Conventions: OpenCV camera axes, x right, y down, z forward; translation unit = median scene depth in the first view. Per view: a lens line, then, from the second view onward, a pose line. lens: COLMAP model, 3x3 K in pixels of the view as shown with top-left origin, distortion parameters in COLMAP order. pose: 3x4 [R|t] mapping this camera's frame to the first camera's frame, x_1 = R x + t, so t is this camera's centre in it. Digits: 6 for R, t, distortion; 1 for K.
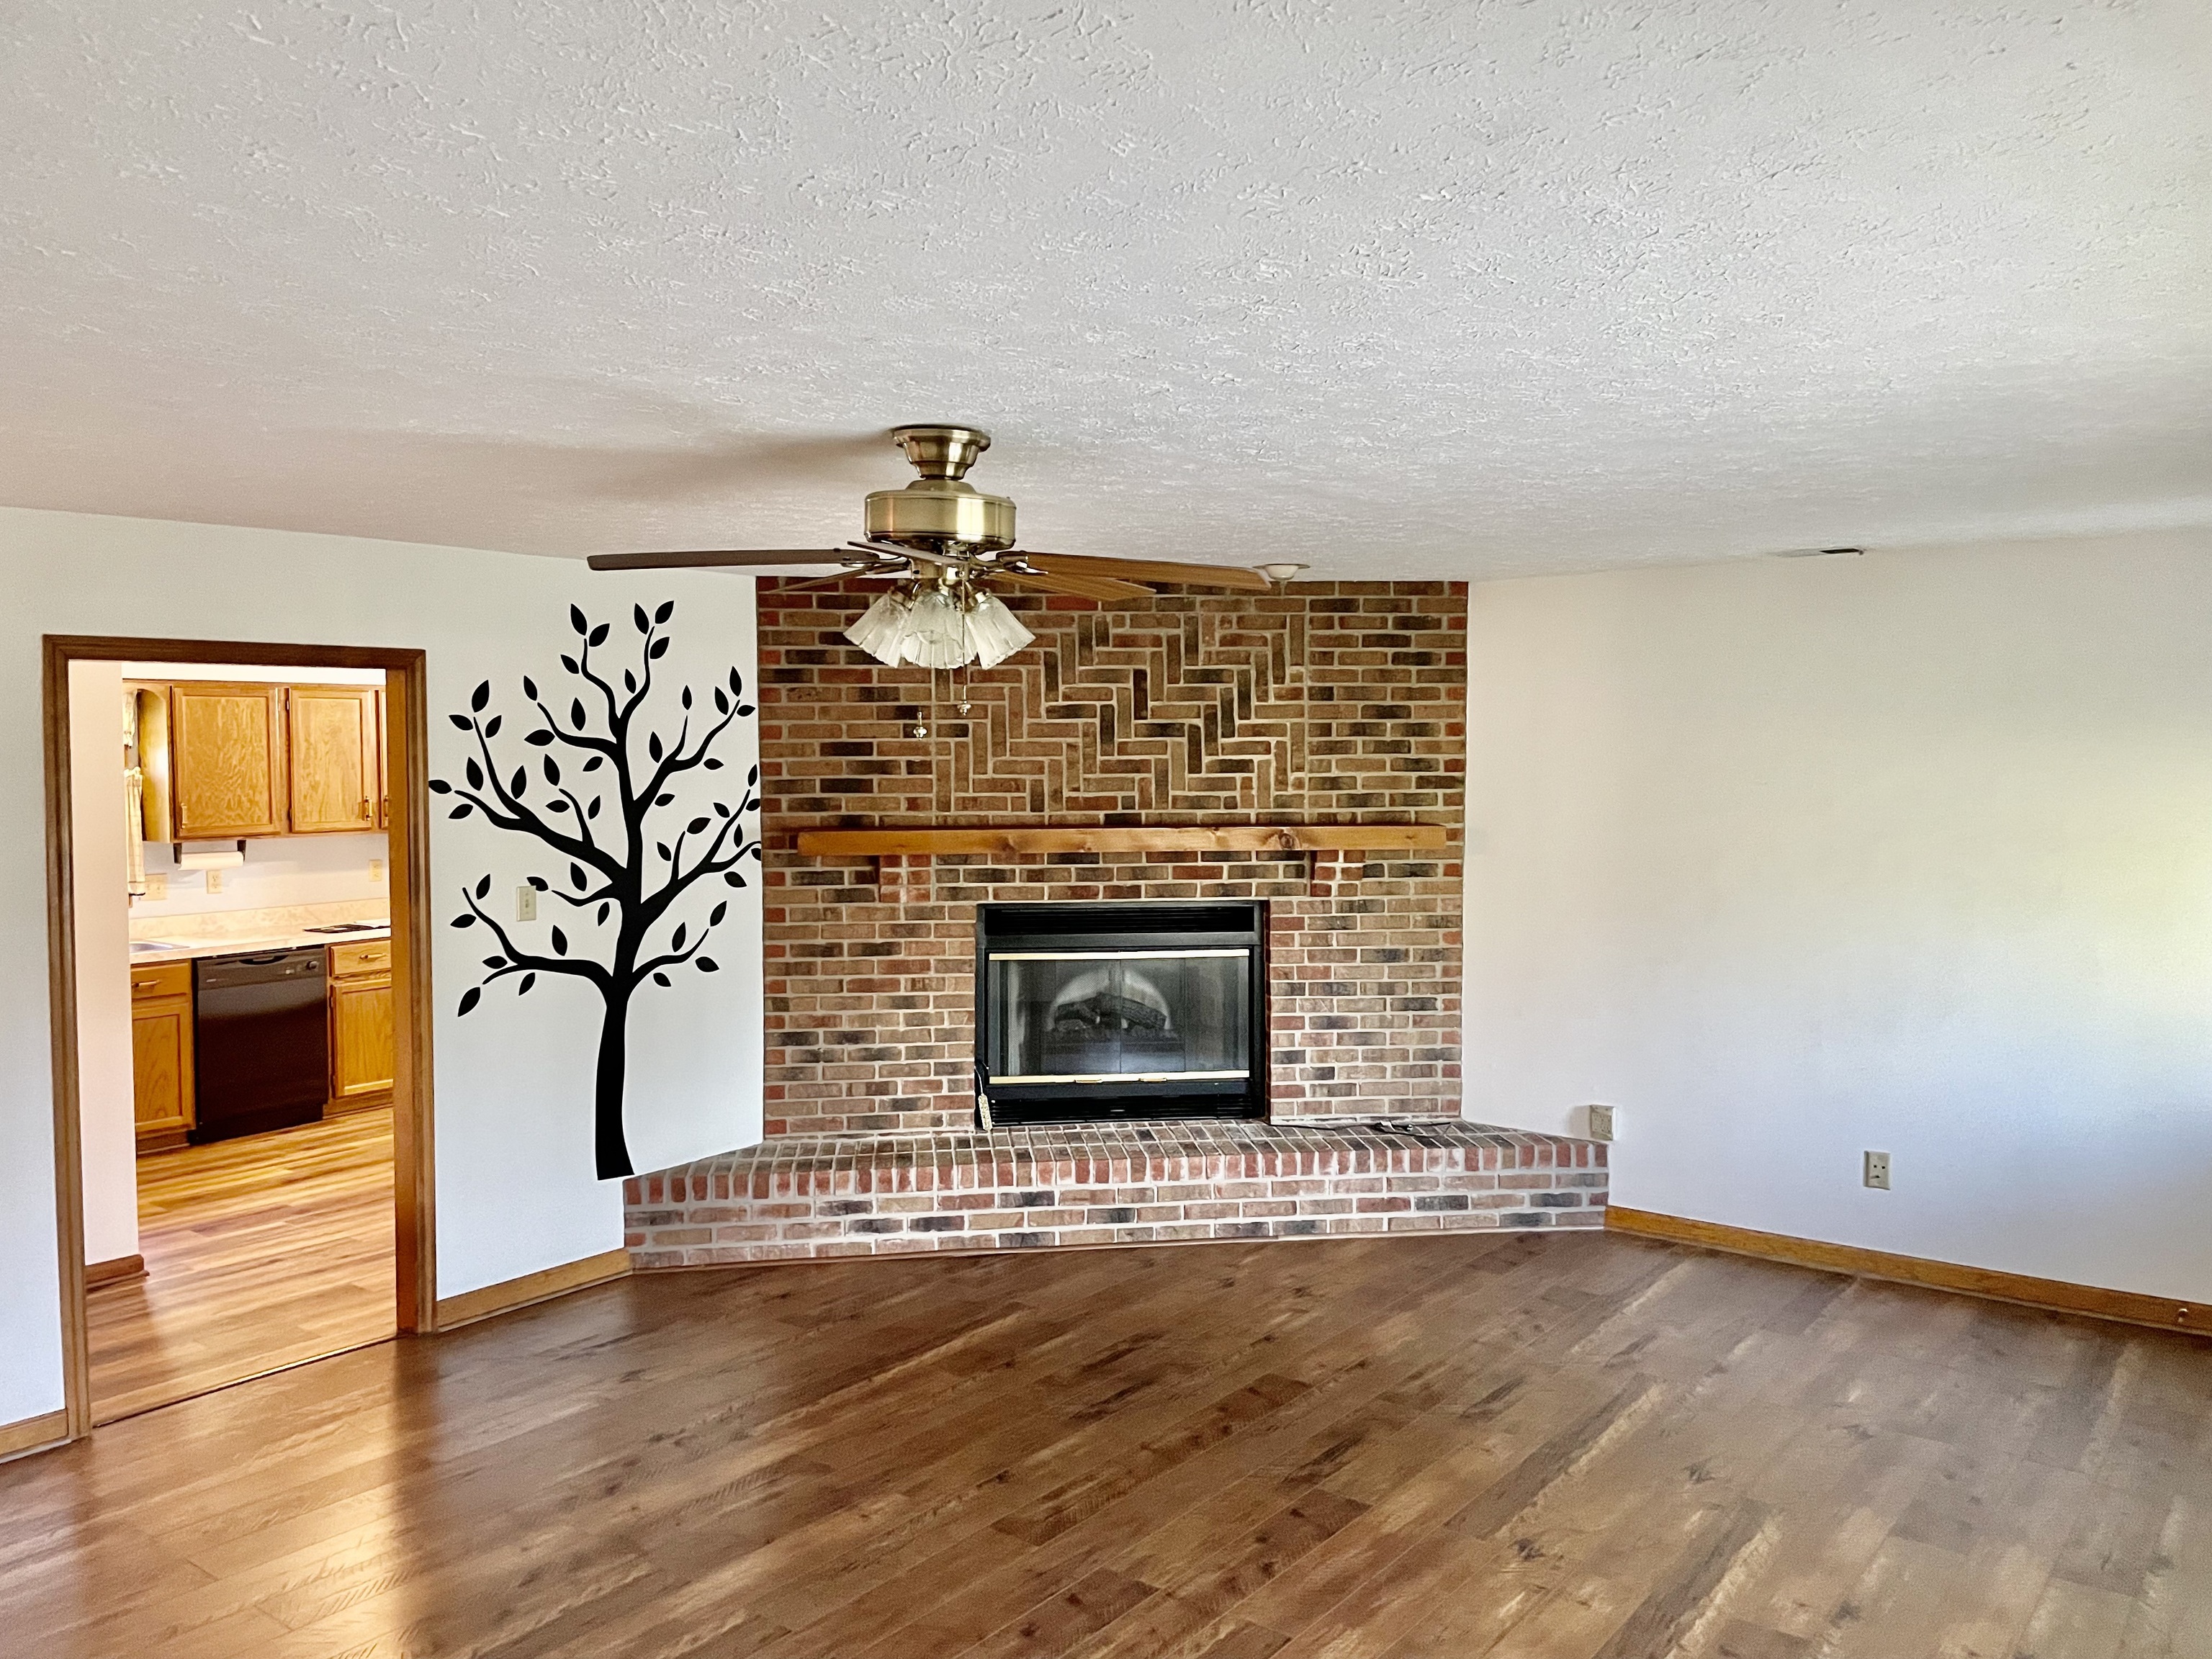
lens RADIAL K [[1683.8, 0, 1107.9], [0, 1683.8, 809.5], [0, 0, 1]] dist [0.113891, -0.161967]
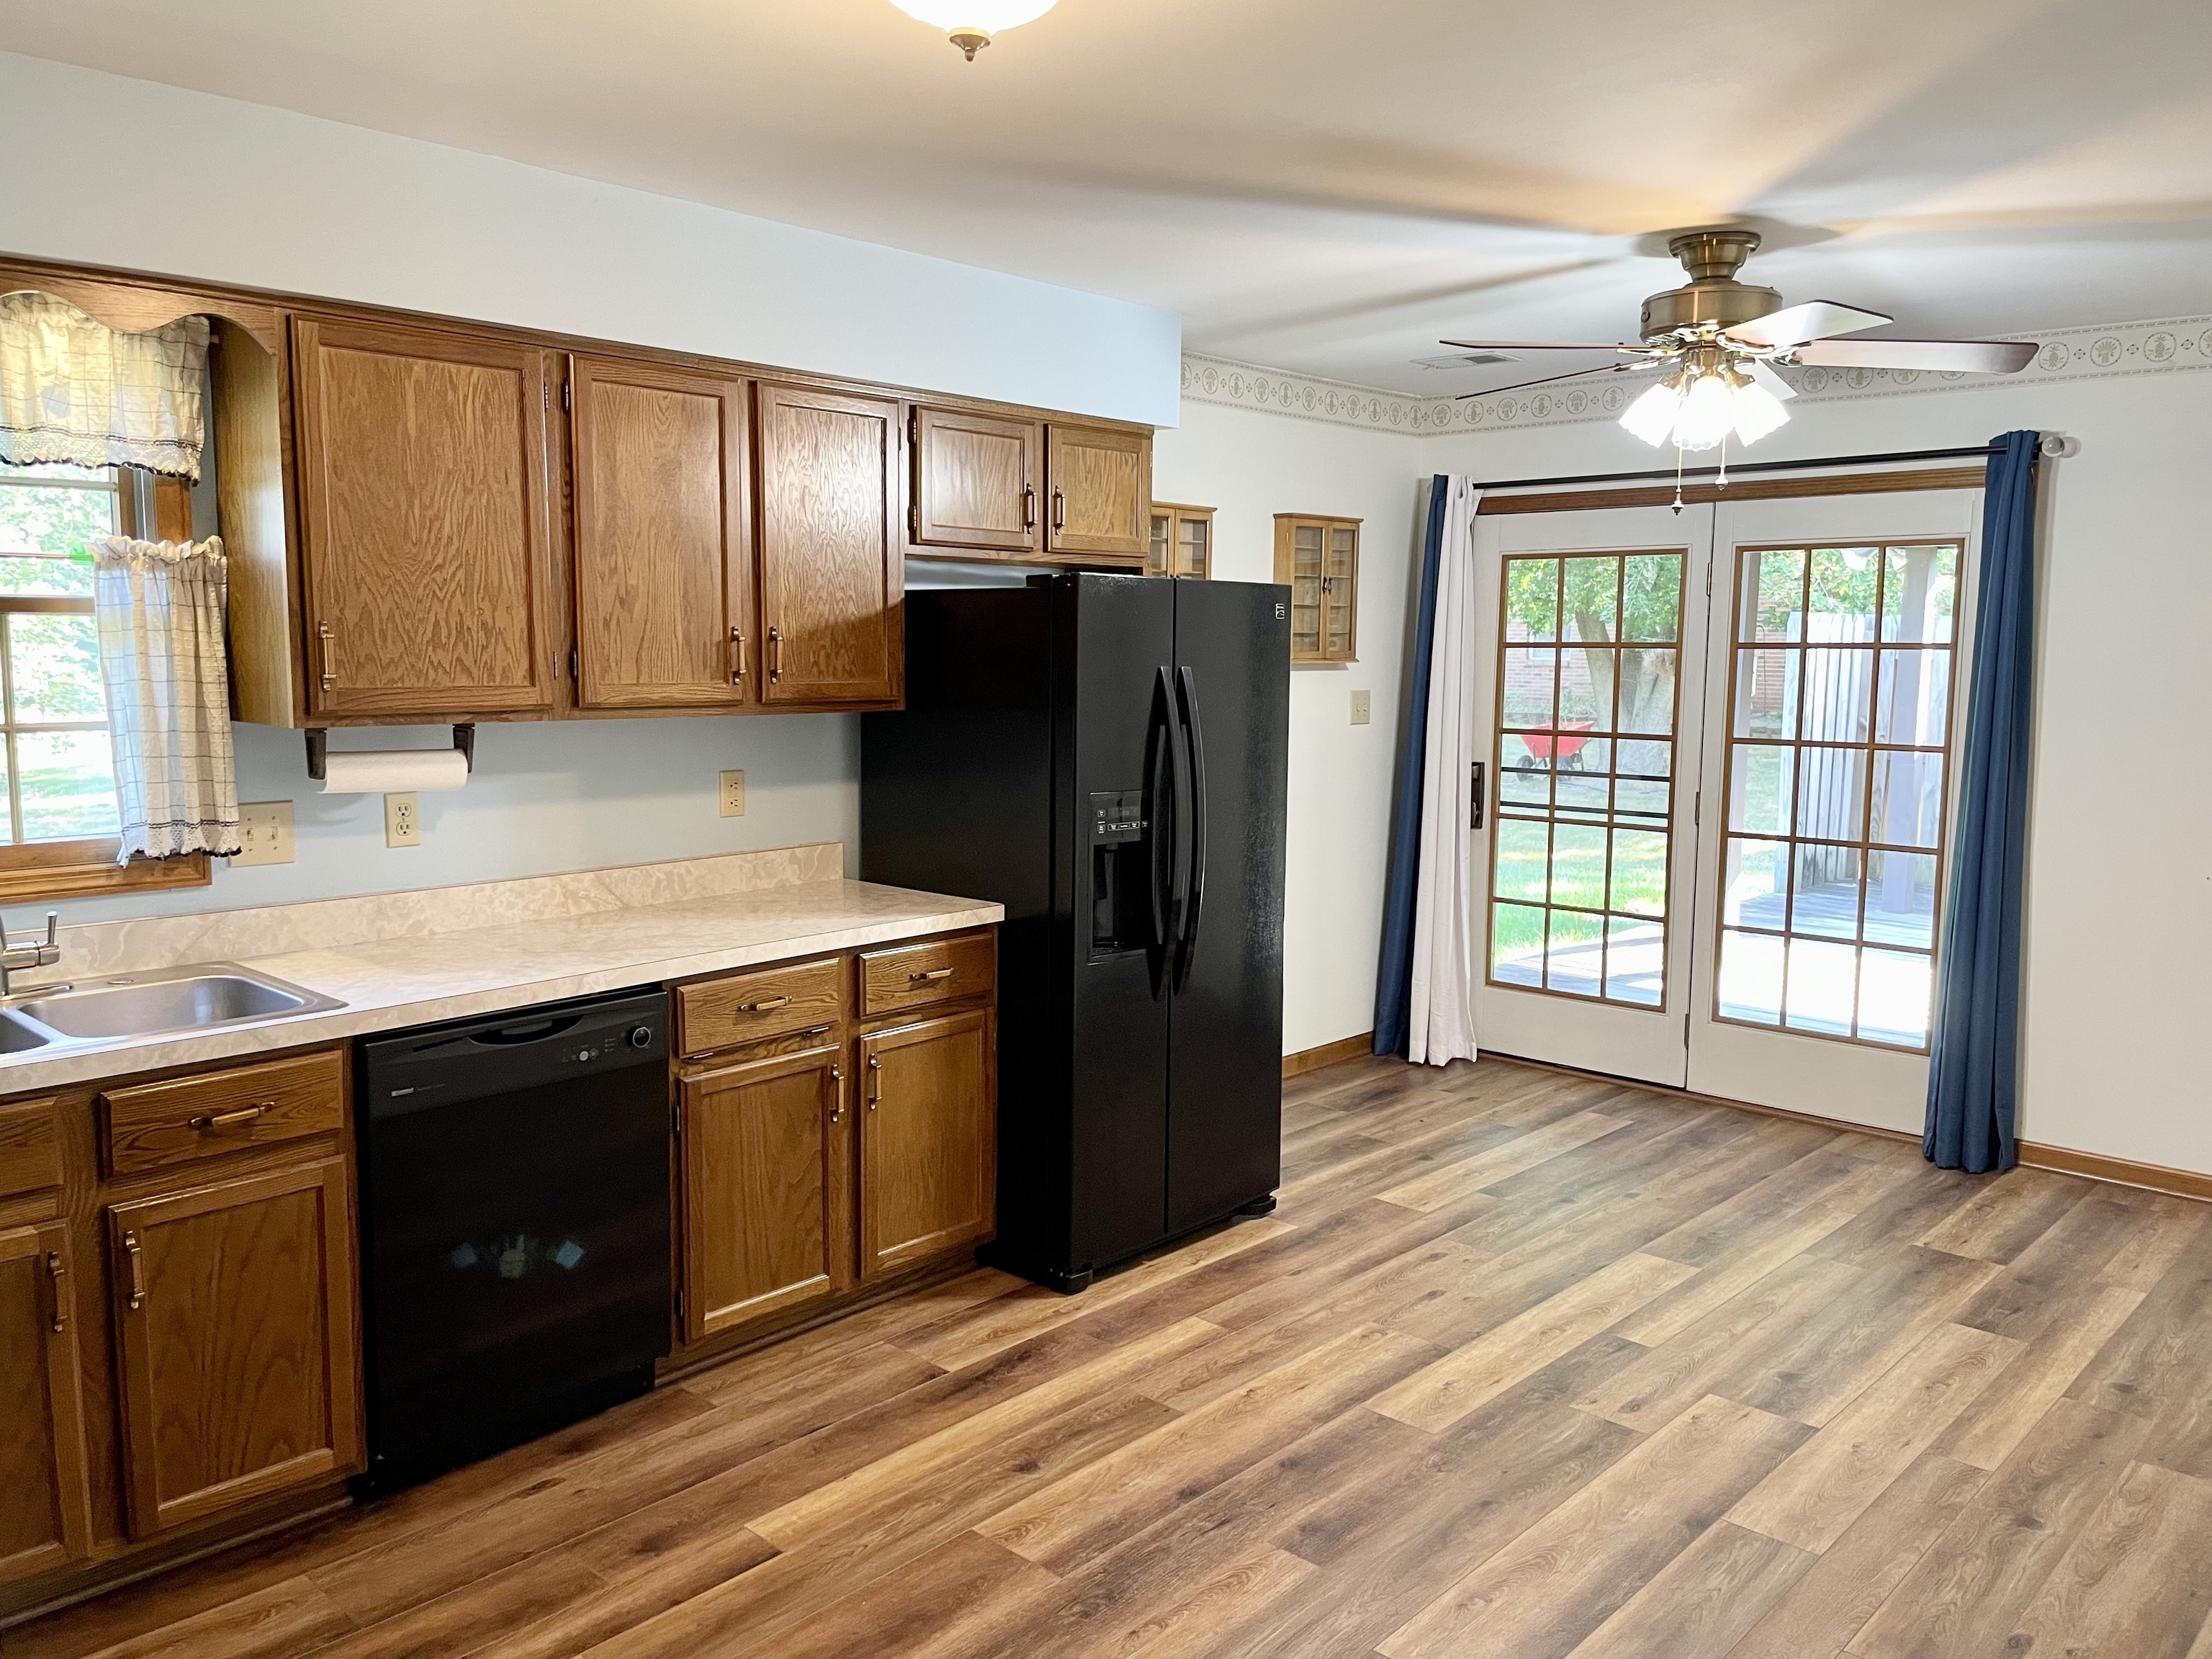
lens RADIAL K [[1718.0, 0, 1106.0], [0, 1718.0, 829.5], [0, 0, 1]] dist [0.092301, -0.133837]
pose [[0.996380, 0.020273, -0.082558, -0.408622], [-0.014395, 0.997360, 0.071180, 0.014553], [0.083783, -0.069734, 0.994041, 0.769721]]
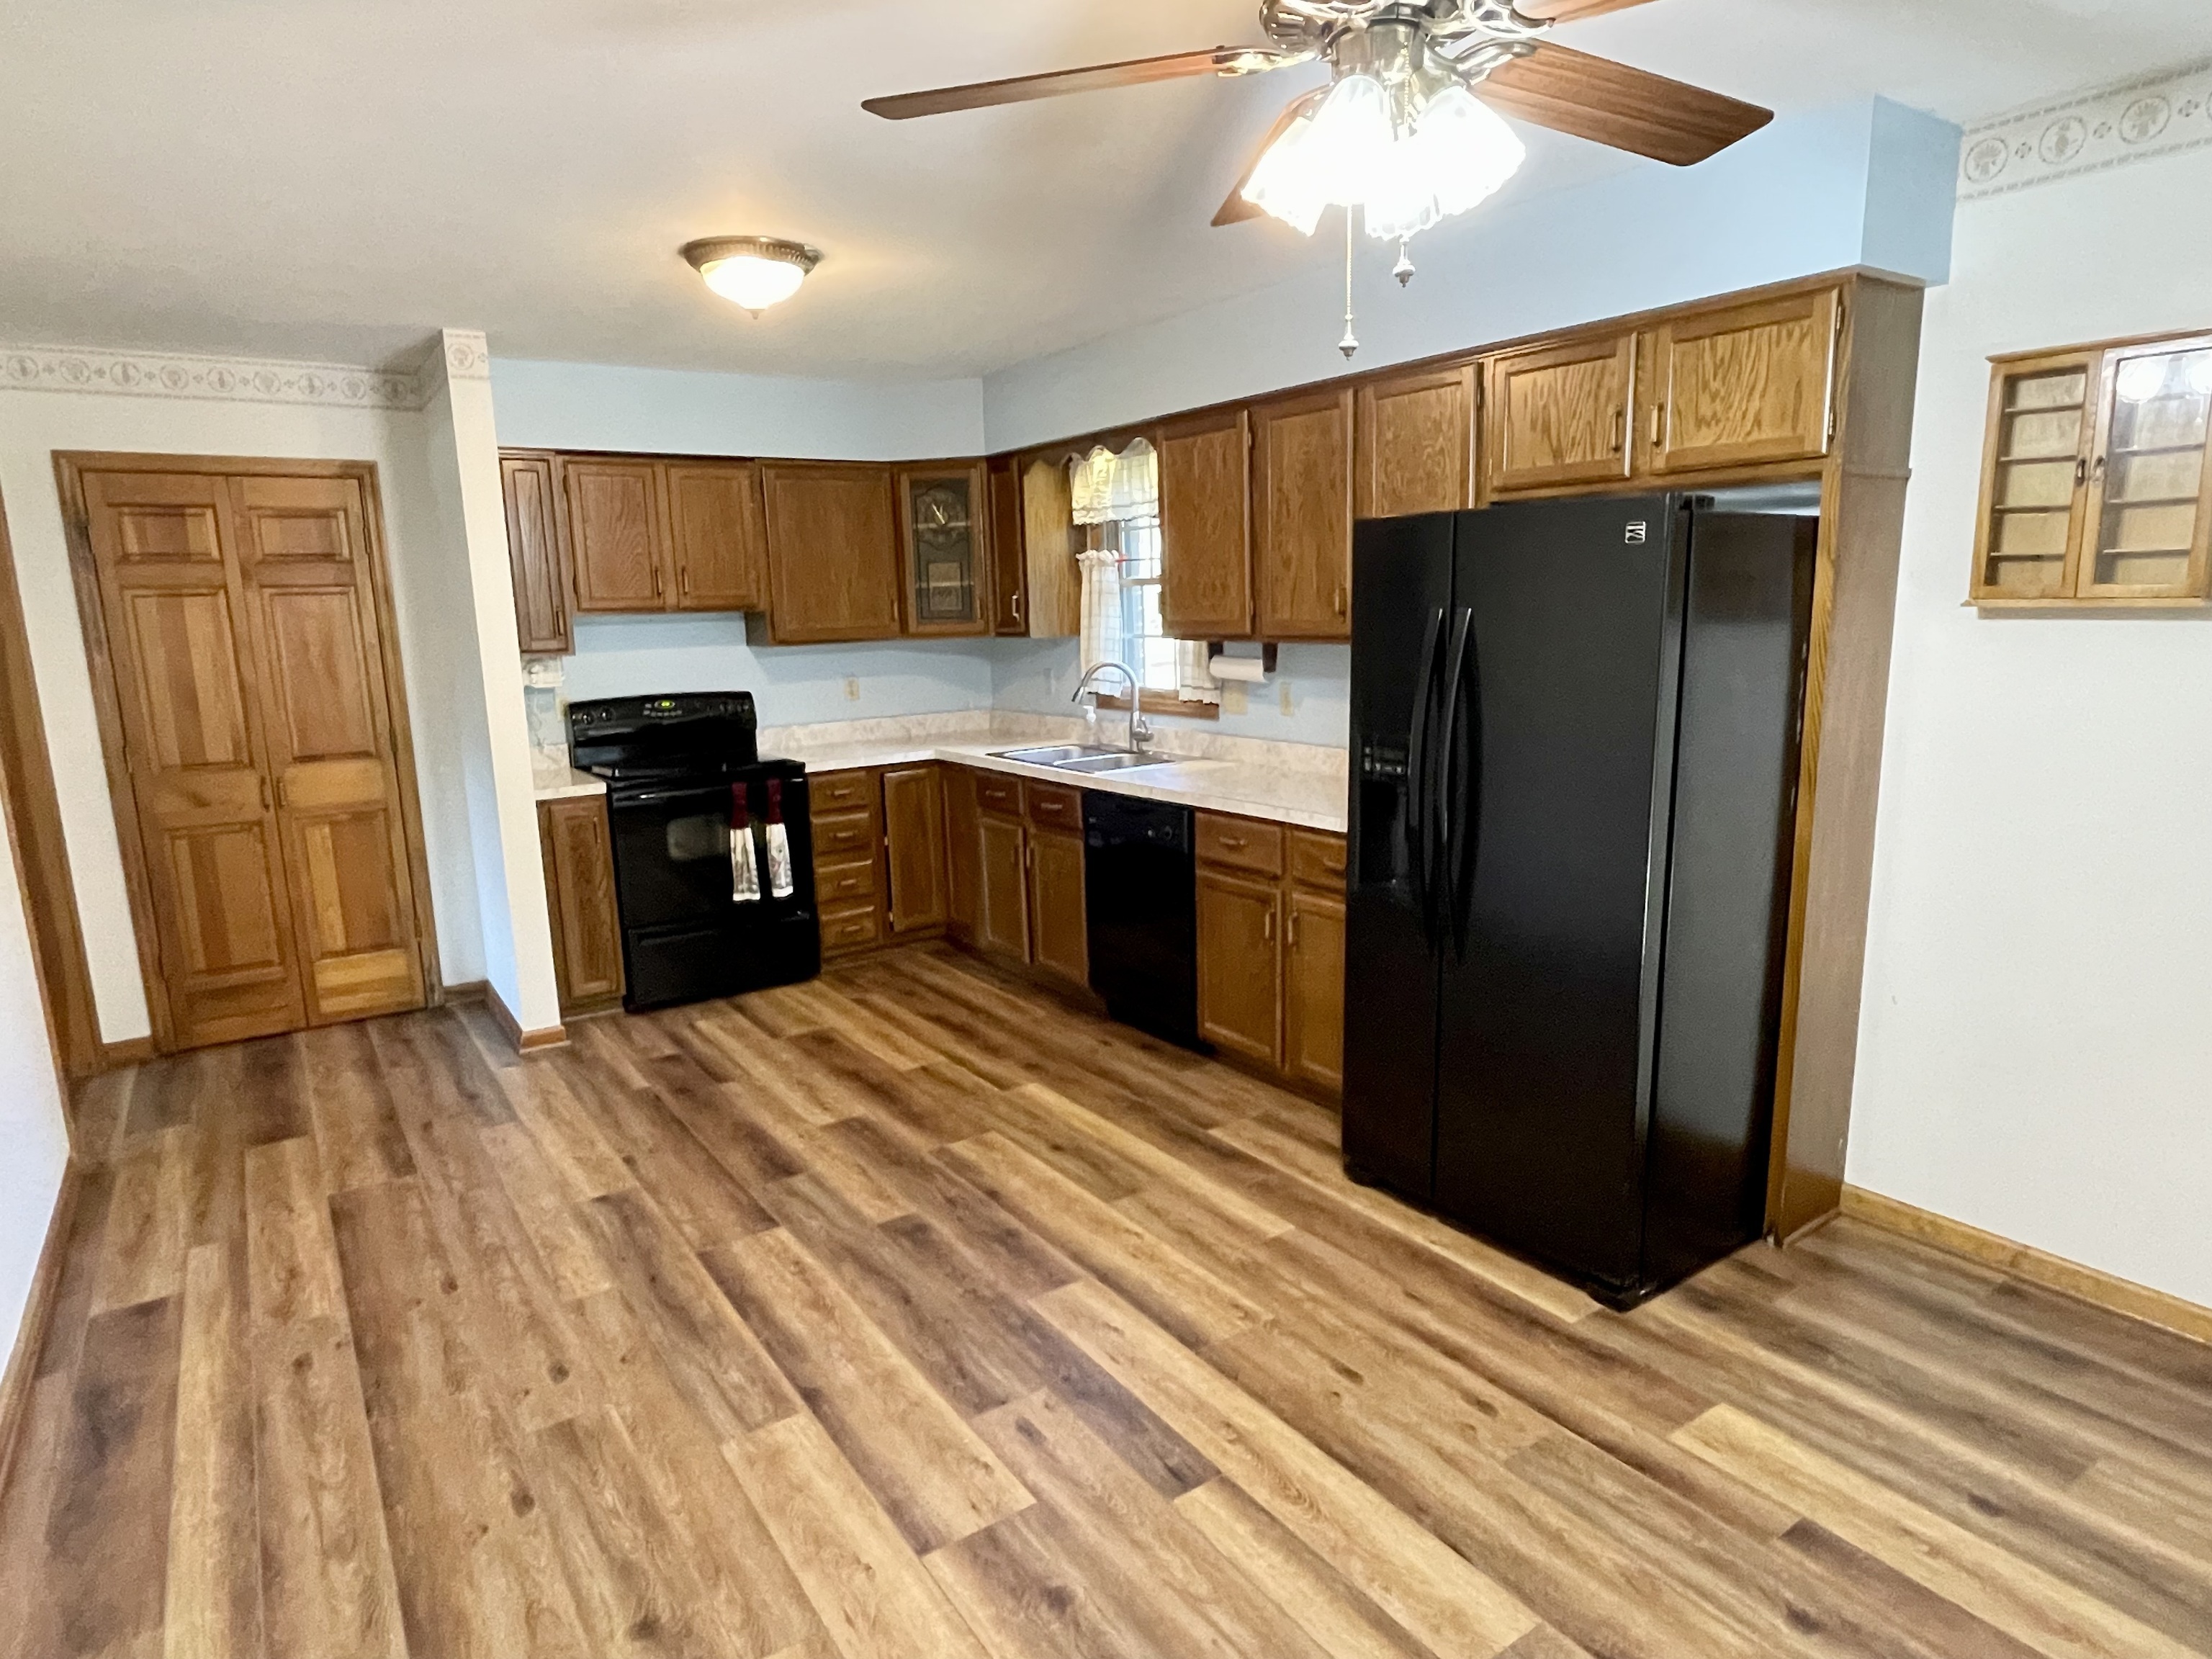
lens RADIAL K [[1283.0, 0, 1101.6], [0, 1283.0, 839.2], [0, 0, 1]] dist [-0.000073, 0.001172]
pose [[-0.316939, 0.186777, -0.929873, 0.012835], [-0.012290, 0.979527, 0.200939, -0.010427], [0.948366, 0.075114, -0.308155, 1.422363]]
